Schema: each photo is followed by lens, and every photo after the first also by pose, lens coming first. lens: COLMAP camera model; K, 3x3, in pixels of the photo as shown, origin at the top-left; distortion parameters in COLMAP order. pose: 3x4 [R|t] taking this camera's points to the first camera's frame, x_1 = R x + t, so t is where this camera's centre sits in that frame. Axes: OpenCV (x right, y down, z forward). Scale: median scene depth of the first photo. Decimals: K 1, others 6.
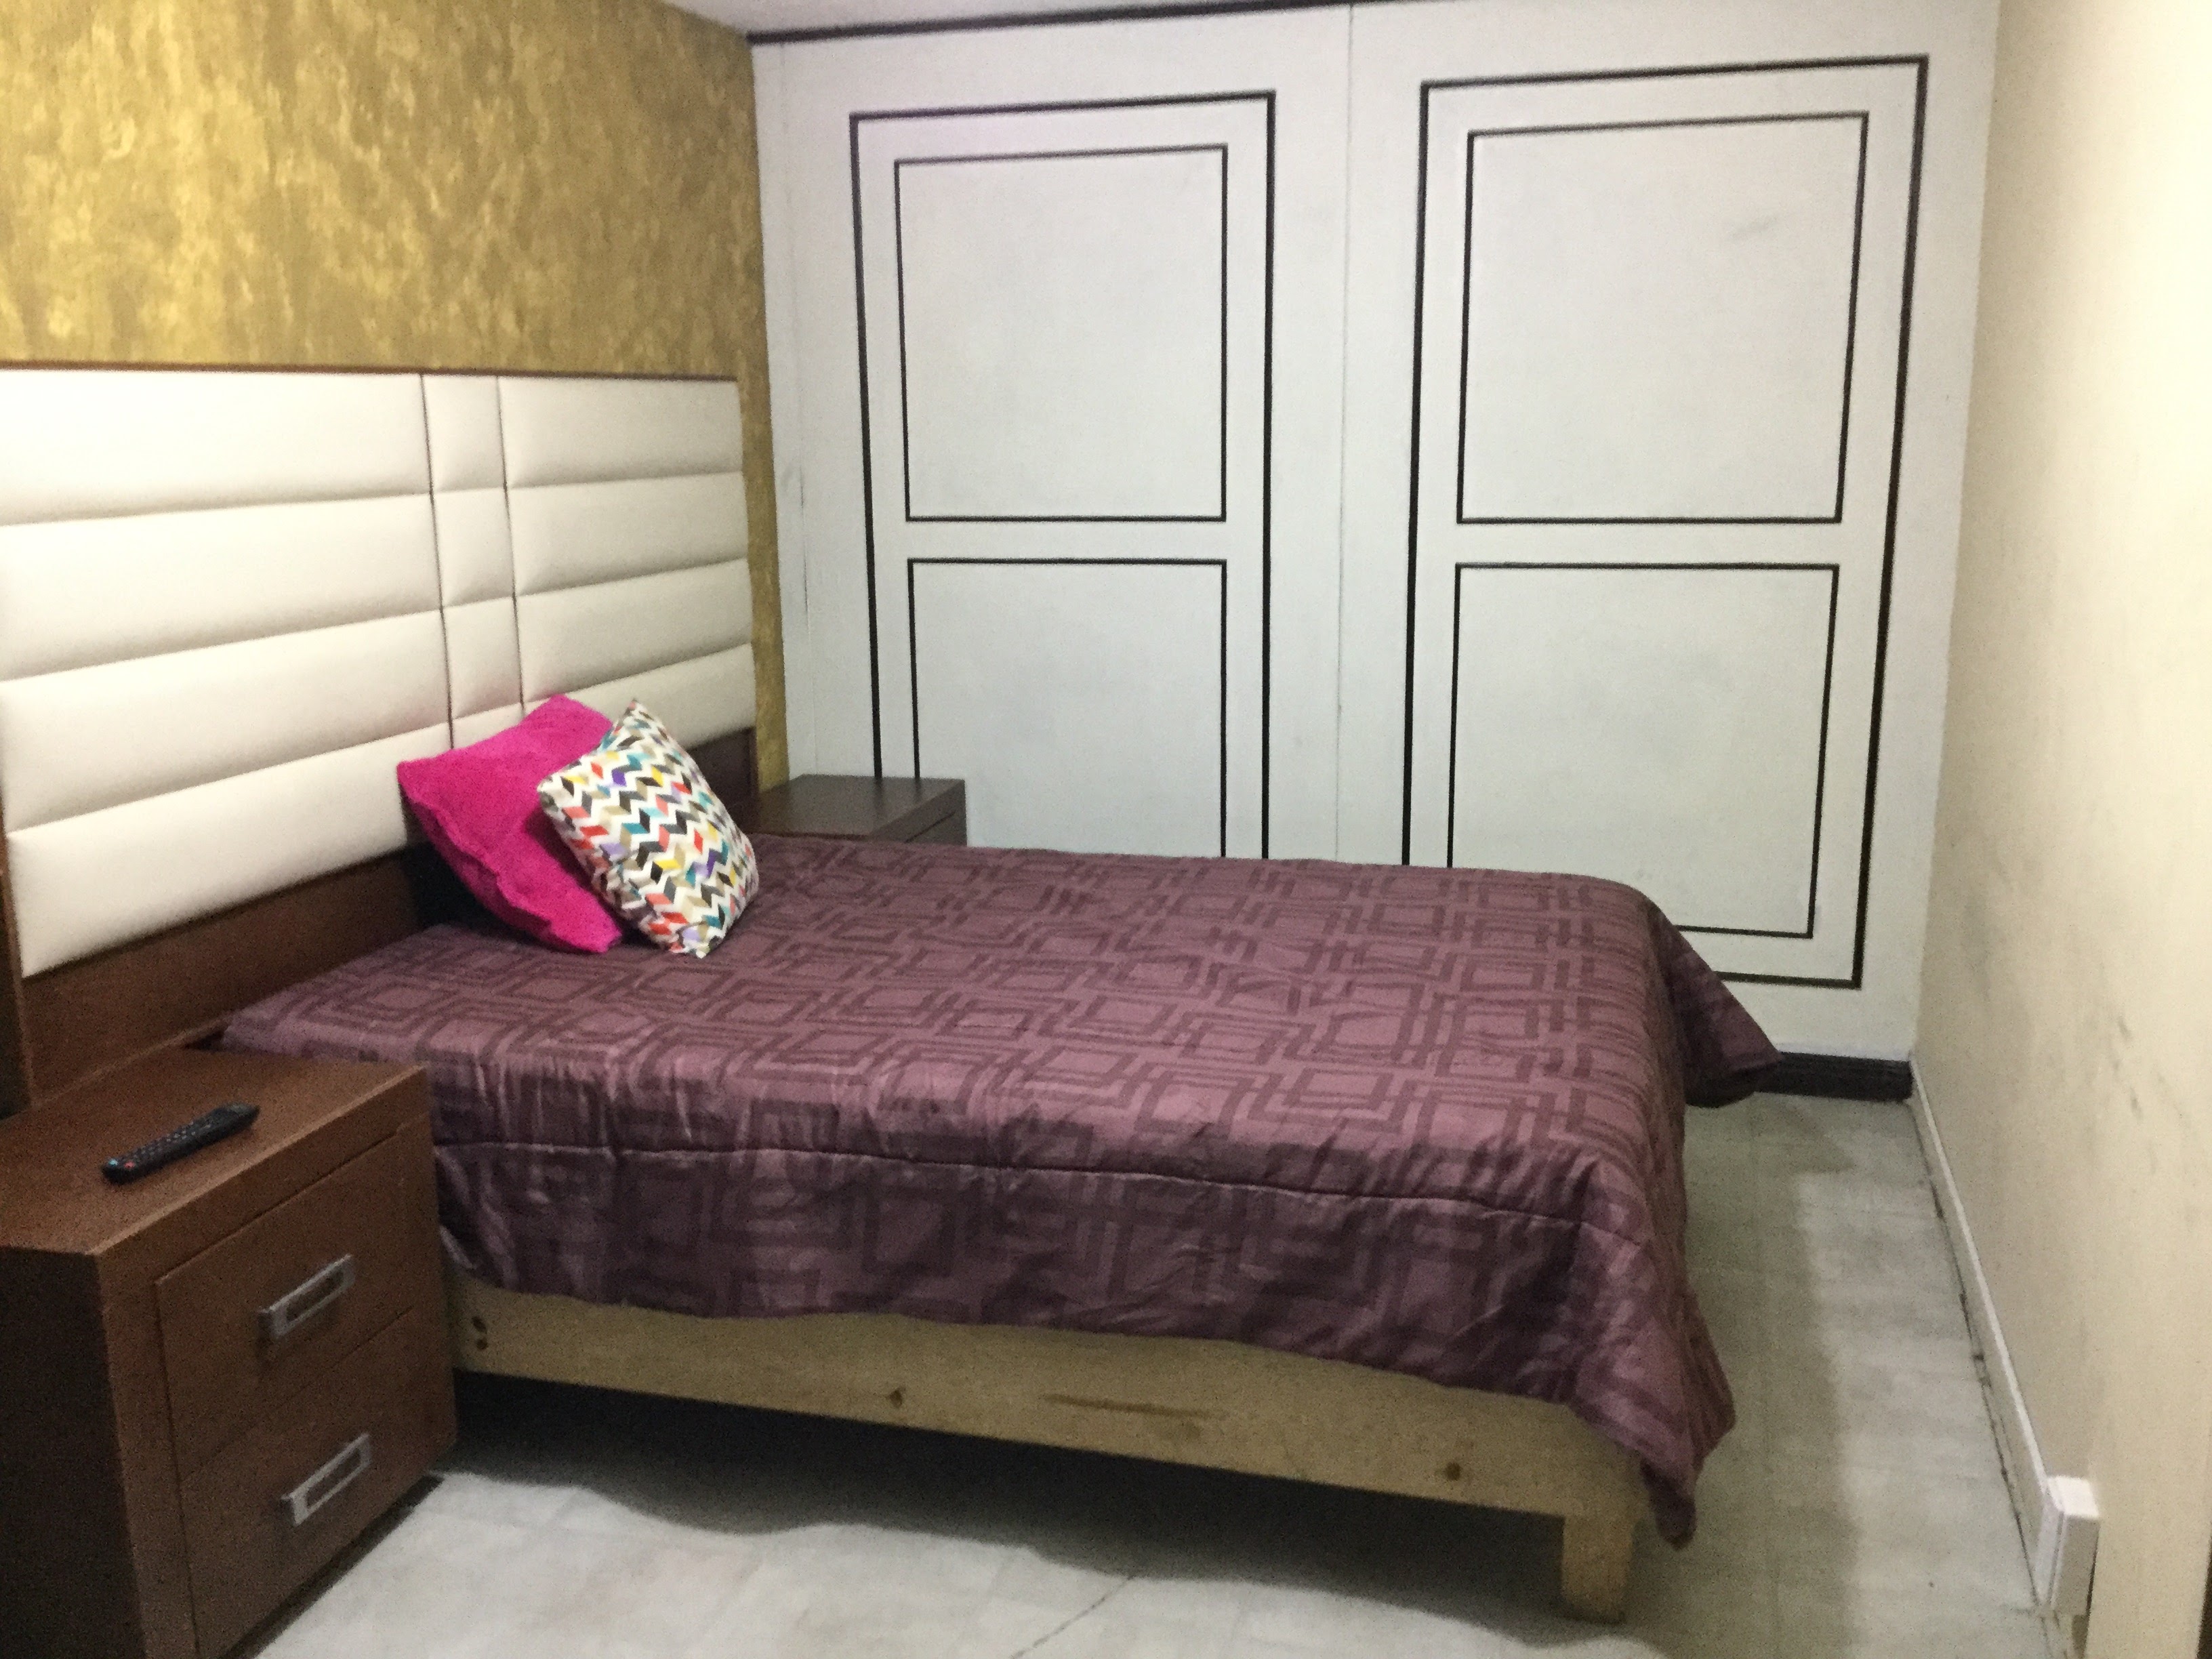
lens RADIAL K [[1998.9, 0, 1115.4], [0, 1998.9, 874.4], [0, 0, 1]] dist [0.085287, -0.147219]
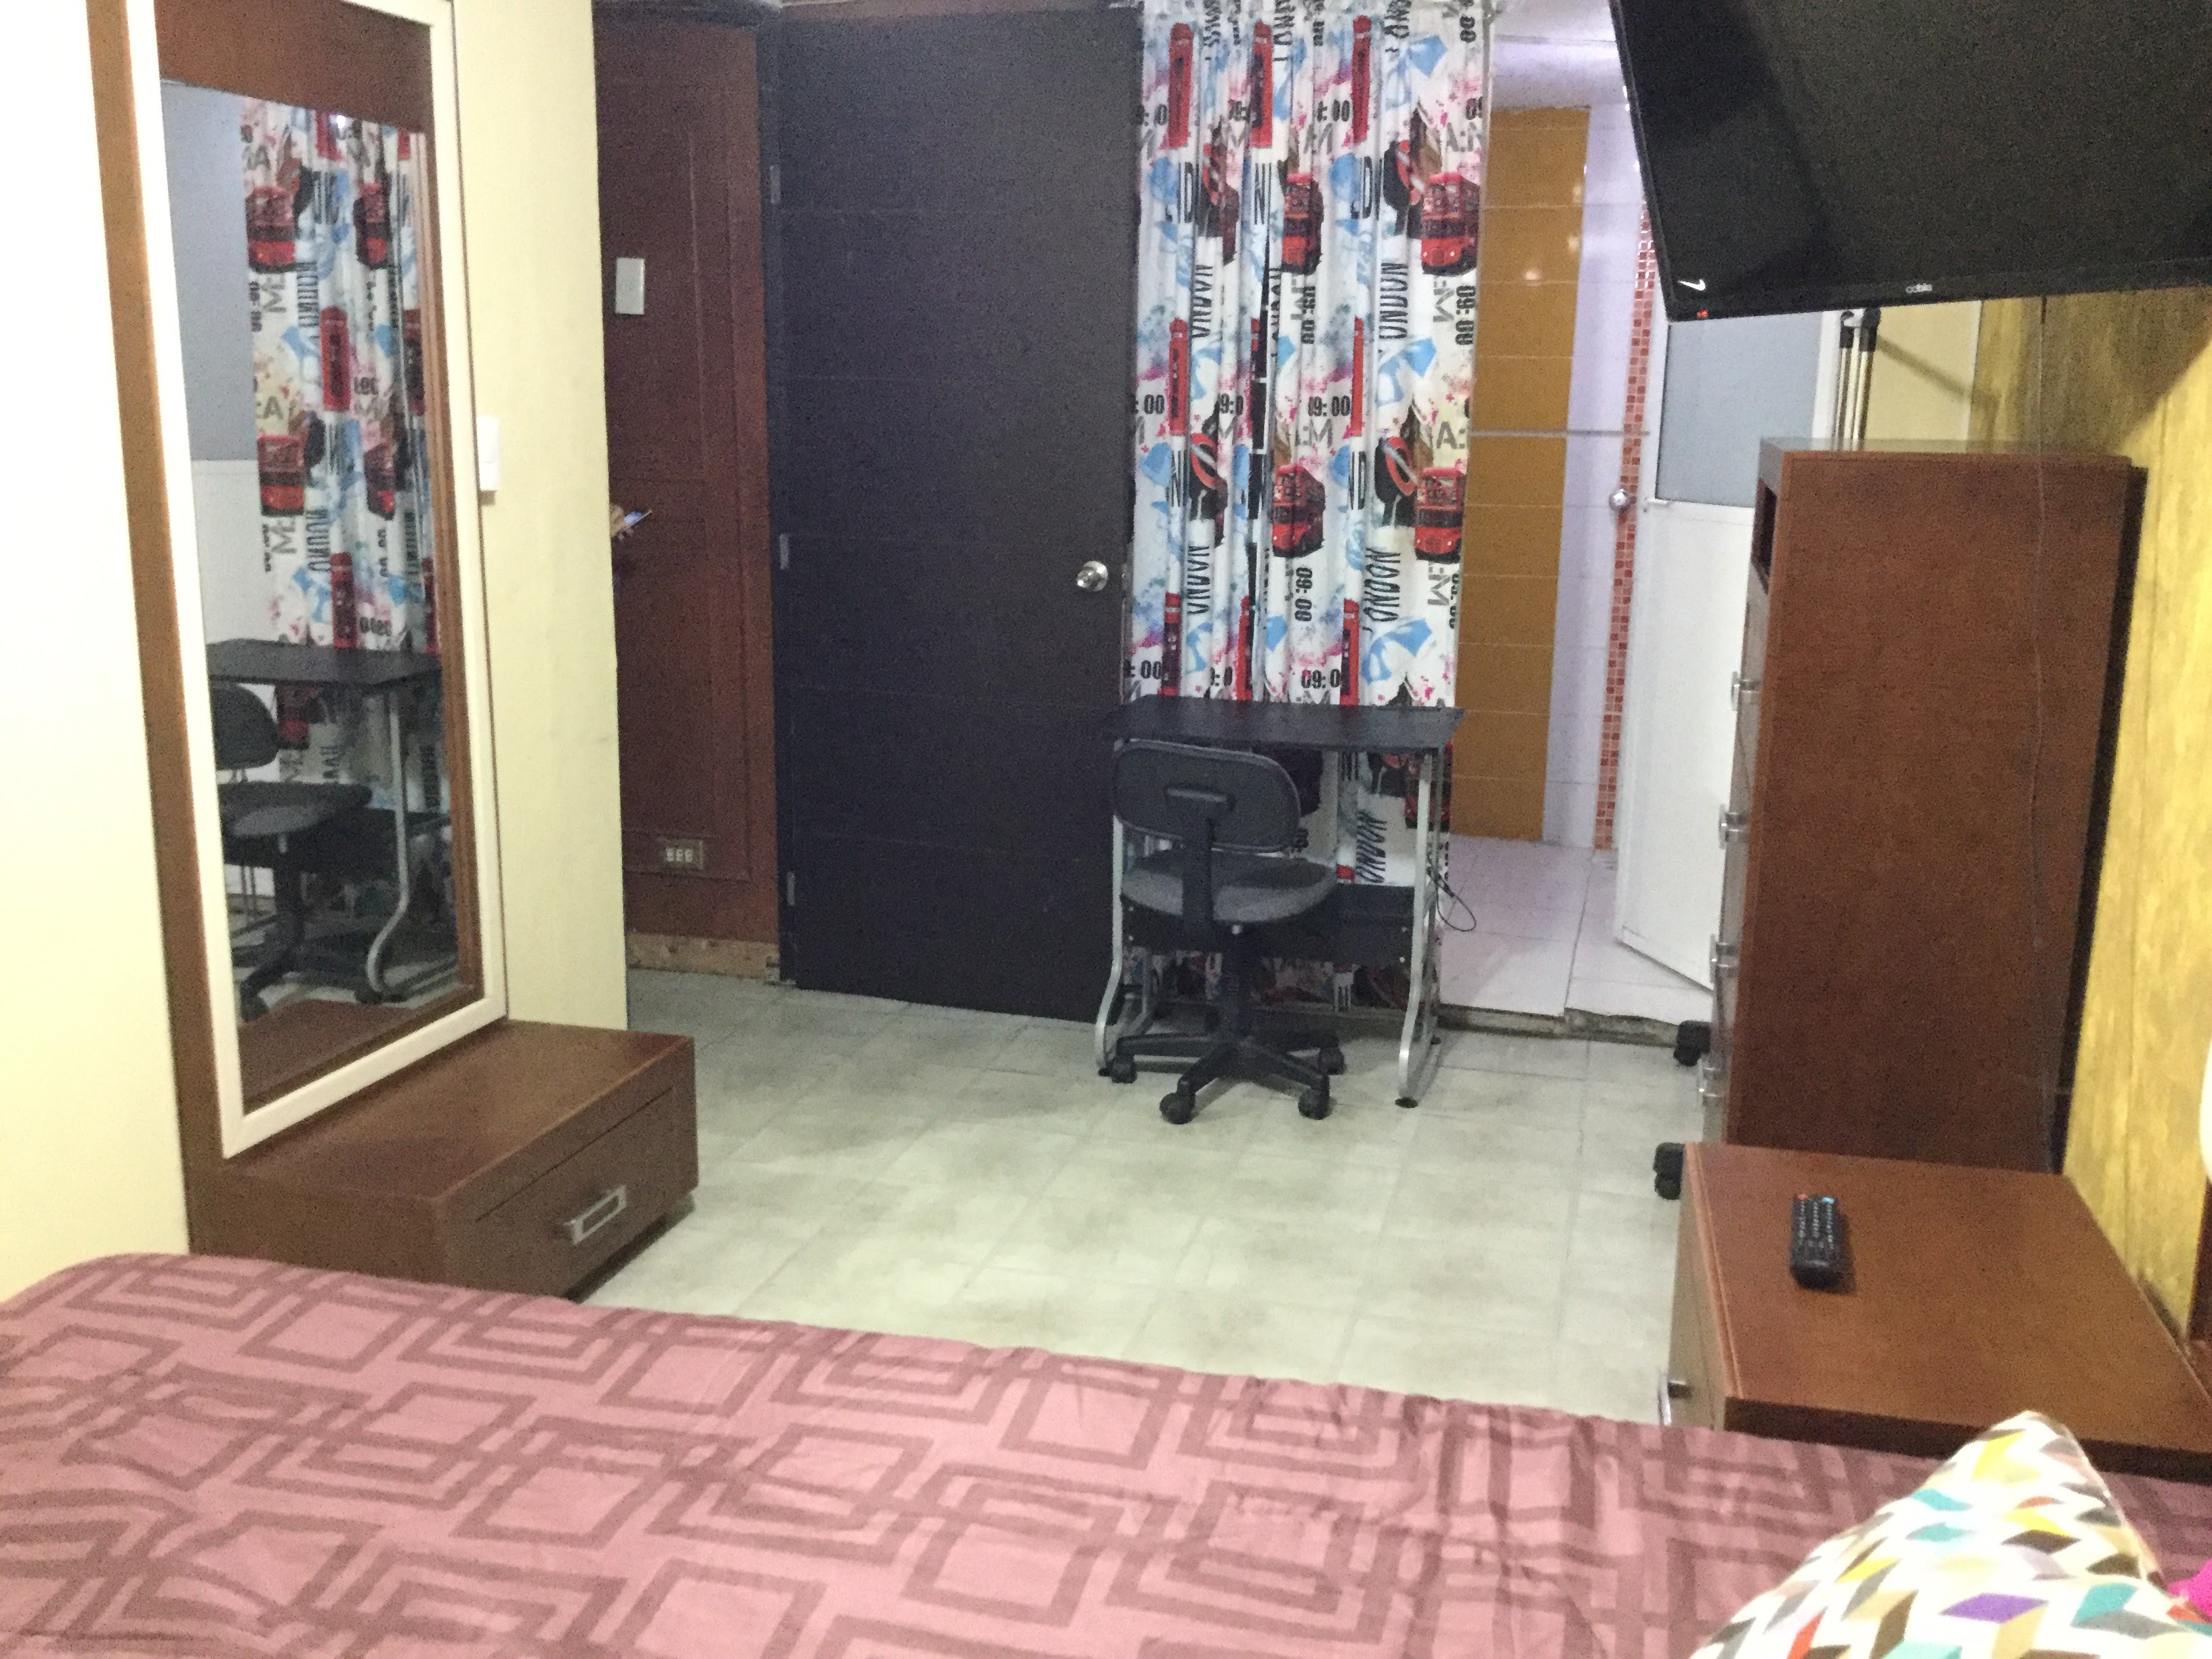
lens RADIAL K [[1998.9, 0, 1107.7], [0, 1998.9, 867.5], [0, 0, 1]] dist [0.085287, -0.147219]
pose [[-0.999730, 0.002403, -0.023114, -0.115848], [-0.008329, 0.891491, 0.452963, -0.296022], [0.021694, 0.453033, -0.891230, 1.296068]]
